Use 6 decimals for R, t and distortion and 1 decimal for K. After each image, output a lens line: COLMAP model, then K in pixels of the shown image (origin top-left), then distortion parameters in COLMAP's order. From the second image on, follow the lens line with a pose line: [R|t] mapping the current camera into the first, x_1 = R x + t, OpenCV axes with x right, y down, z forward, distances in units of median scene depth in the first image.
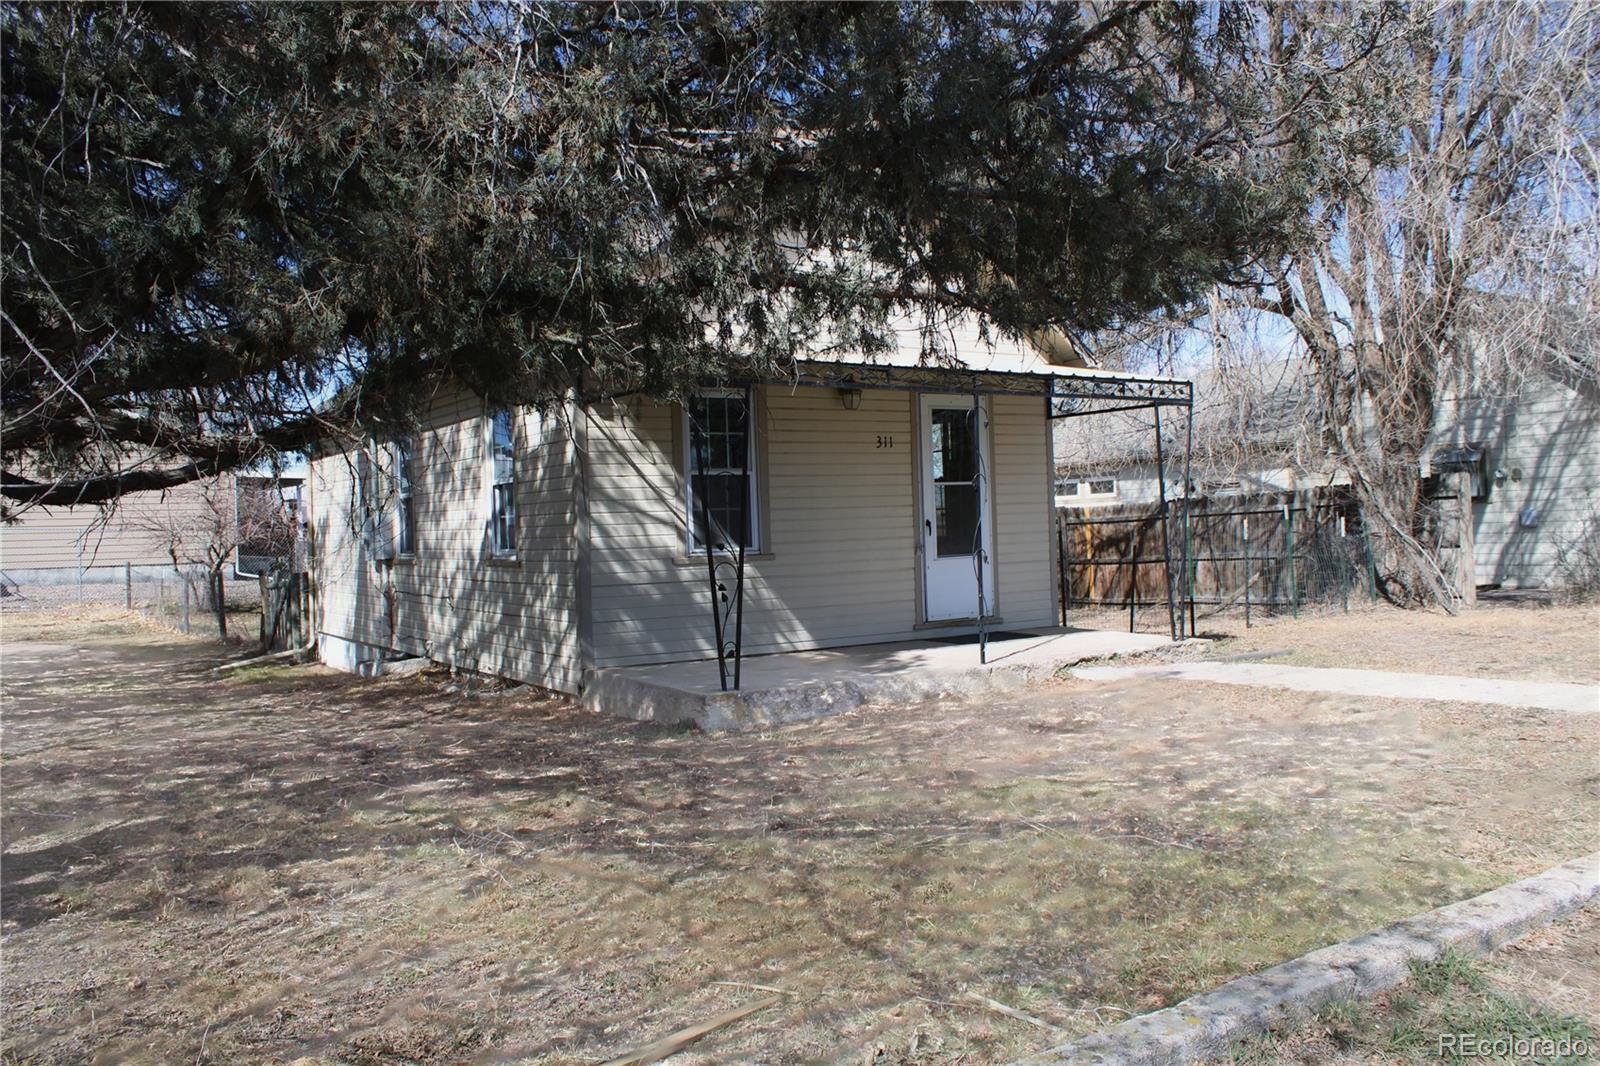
lens RADIAL K [[1323.0, 0, 794.6], [0, 1323.0, 526.6], [0, 0, 1]] dist [-0.177007, 0.136930]
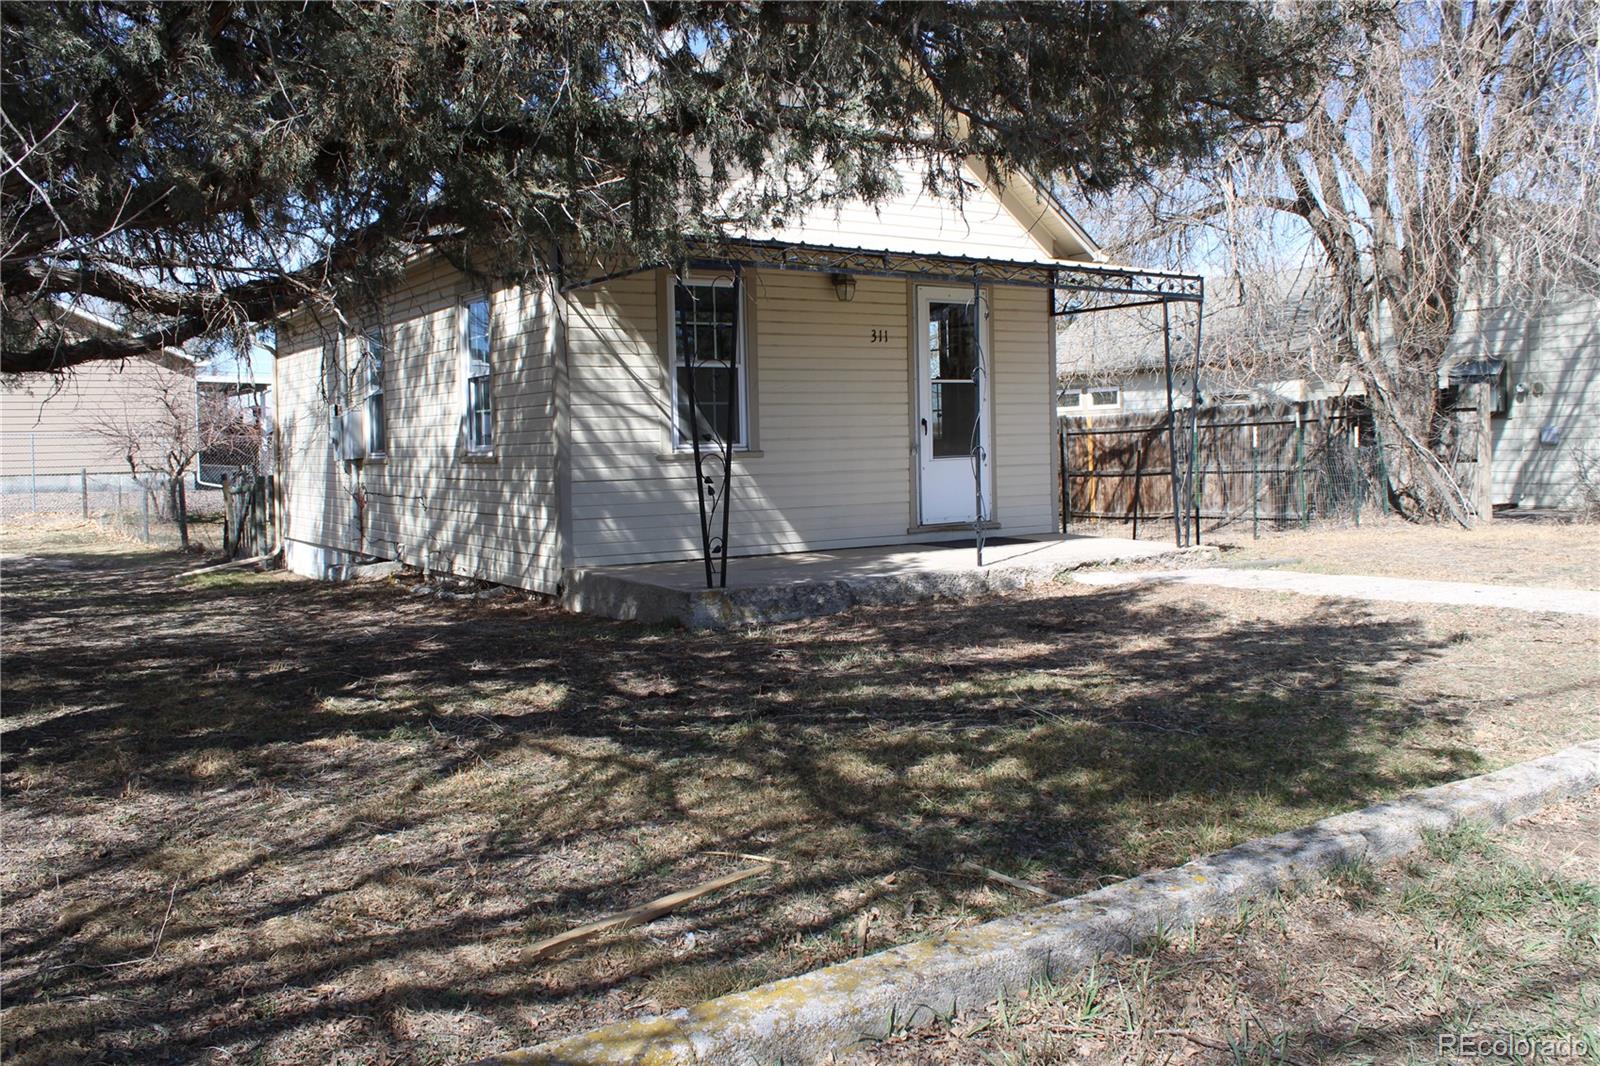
lens RADIAL K [[1381.9, 0, 795.6], [0, 1381.9, 533.2], [0, 0, 1]] dist [-0.176986, 0.137378]
pose [[0.999905, 0.009268, 0.010230, -0.001556], [-0.009912, 0.997854, 0.064731, 0.015538], [-0.009608, -0.064826, 0.997850, 0.000631]]
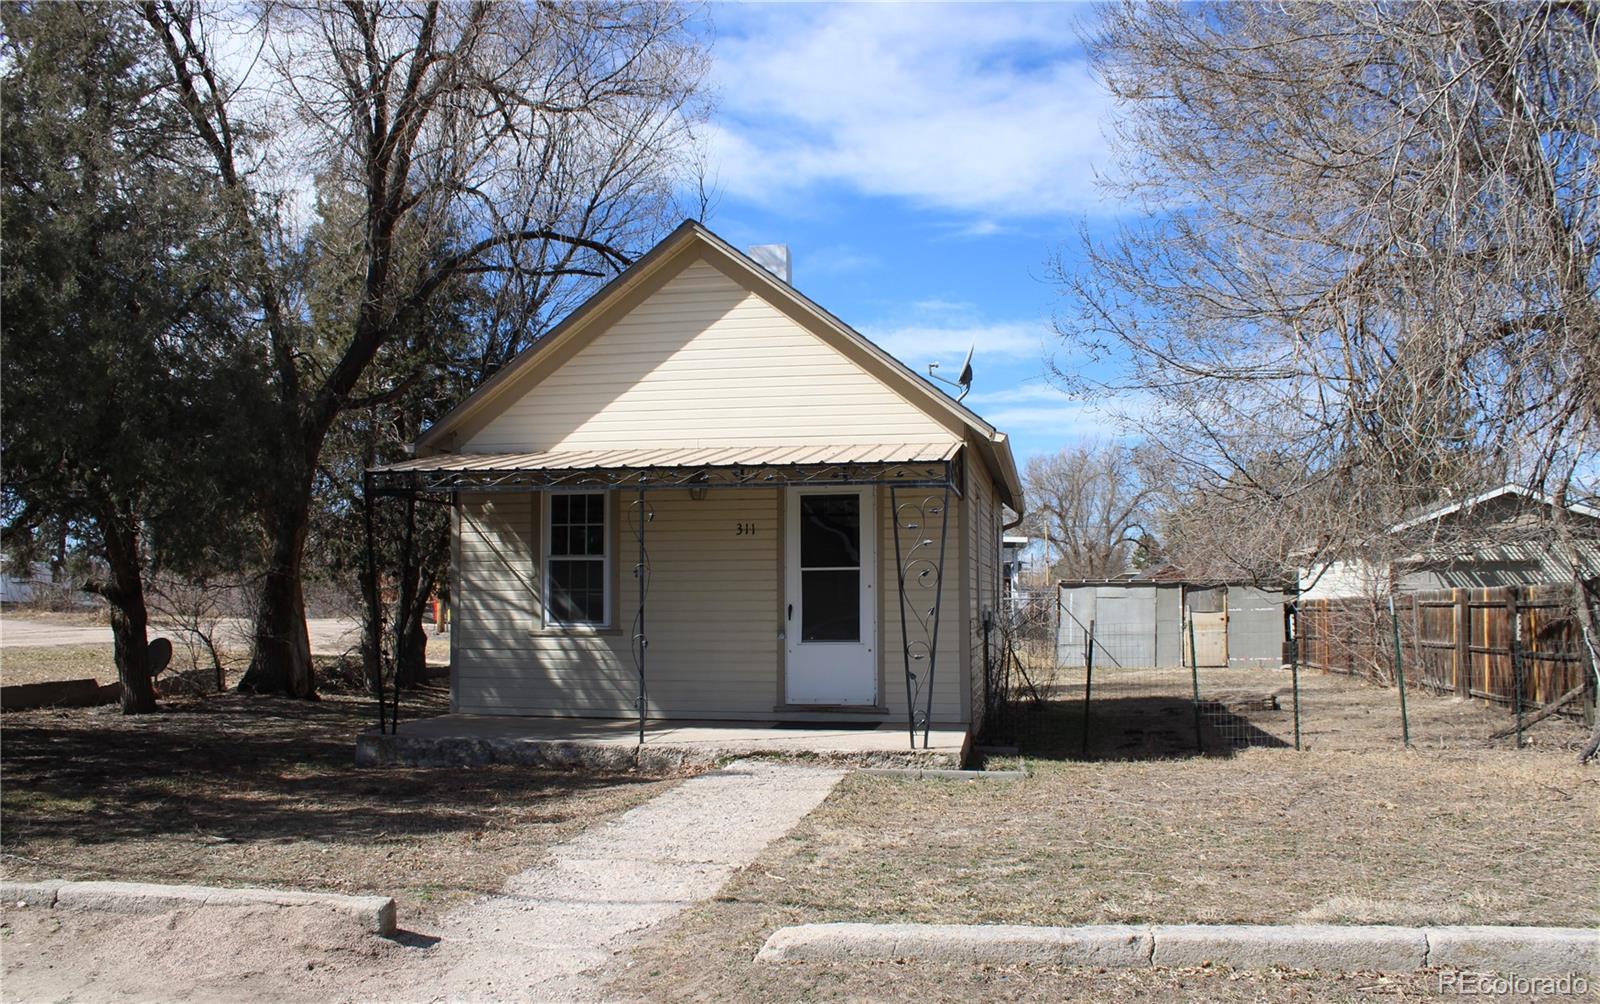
lens RADIAL K [[1282.8, 0, 772.4], [0, 1282.8, 504.5], [0, 0, 1]] dist [-0.115758, 0.013243]
pose [[0.727037, -0.020987, -0.686278, 0.858175], [-0.021792, 0.998324, -0.053615, -0.031890], [0.686253, 0.053936, 0.725361, 0.294195]]
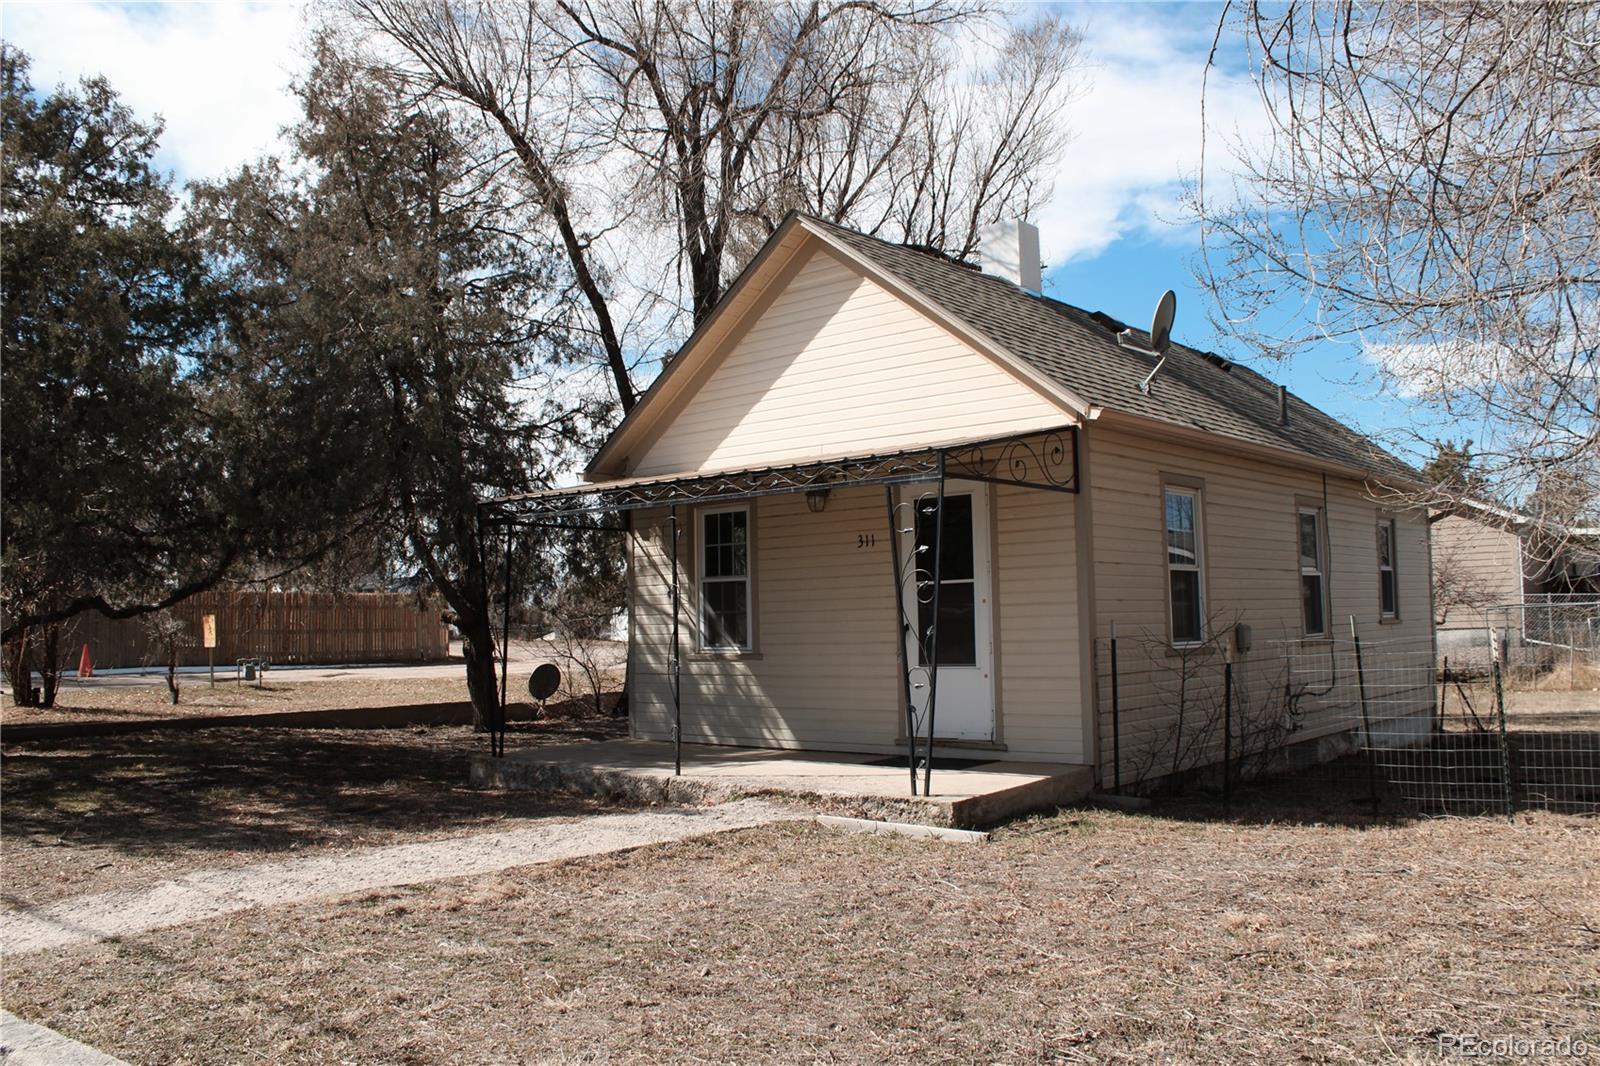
lens RADIAL K [[1308.5, 0, 804.7], [0, 1308.5, 496.7], [0, 0, 1]] dist [-0.097109, -0.000982]
pose [[0.300756, -0.067190, -0.951331, 1.038136], [0.009217, 0.997673, -0.067549, -0.035546], [0.953657, 0.011548, 0.300675, 0.734116]]
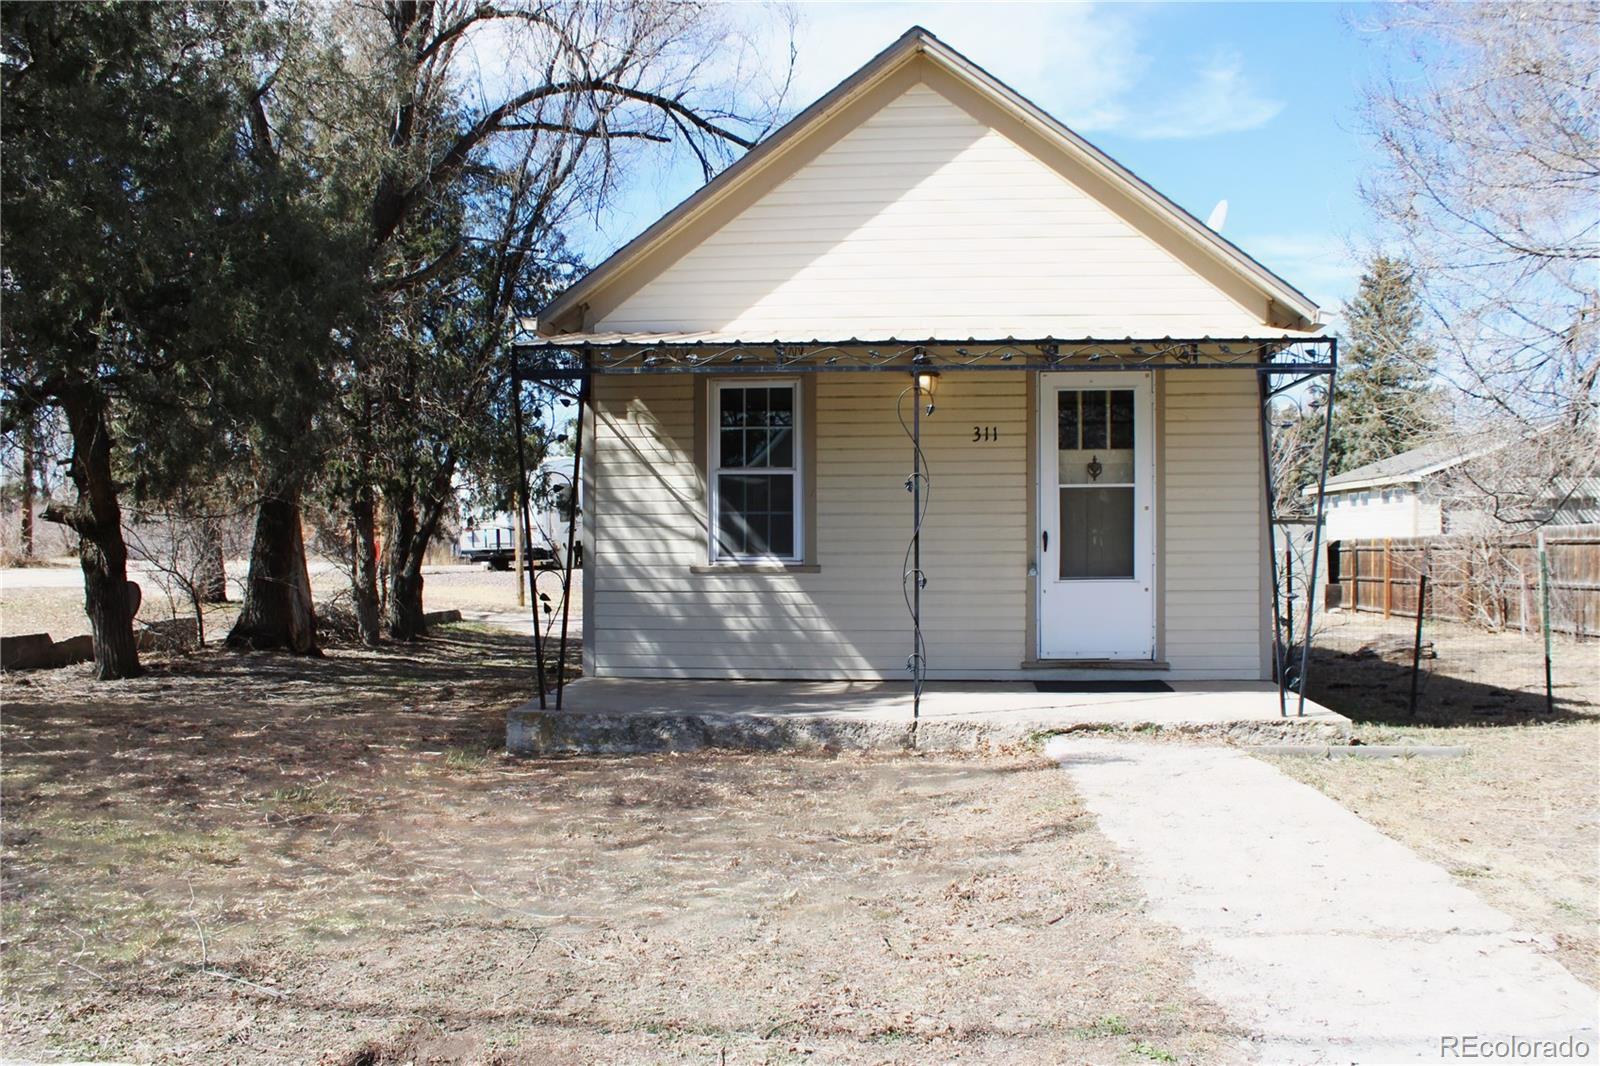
lens RADIAL K [[1345.5, 0, 800.0], [0, 1345.5, 533.0], [0, 0, 1]] dist [-0.181396, 0.140529]
pose [[0.783875, 0.025884, -0.620379, 0.536469], [-0.023234, 0.999654, 0.012351, -0.011660], [0.620484, 0.004732, 0.784205, 0.307715]]
